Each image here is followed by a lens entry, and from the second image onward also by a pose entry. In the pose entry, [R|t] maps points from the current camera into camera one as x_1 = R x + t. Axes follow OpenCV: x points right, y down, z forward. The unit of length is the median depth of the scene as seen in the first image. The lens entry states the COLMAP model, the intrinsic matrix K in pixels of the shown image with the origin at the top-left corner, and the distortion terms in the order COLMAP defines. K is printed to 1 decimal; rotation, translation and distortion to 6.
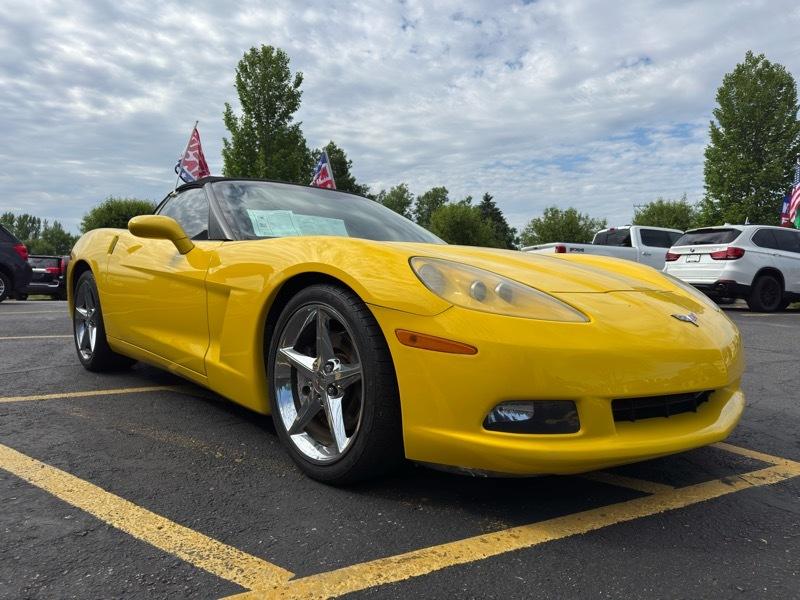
lens RADIAL K [[563.0, 0, 400.9], [0, 563.0, 300.6], [0, 0, 1]] dist [0.032768, -0.042707]
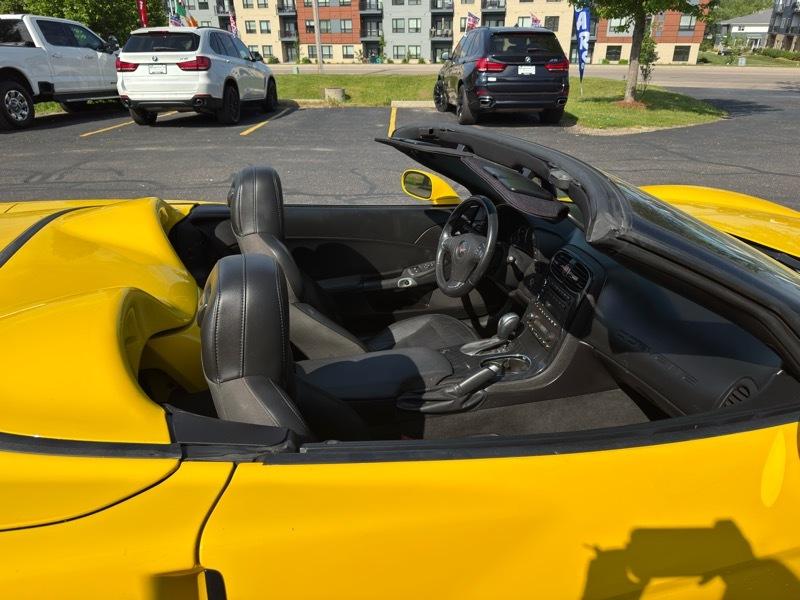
lens RADIAL K [[560.3, 0, 407.7], [0, 560.3, 301.1], [0, 0, 1]] dist [0.042986, -0.054165]
pose [[0.411194, -0.390935, 0.823462, -0.187018], [0.054975, 0.912357, 0.405687, -0.084117], [-0.909888, -0.121546, 0.396648, 0.278853]]
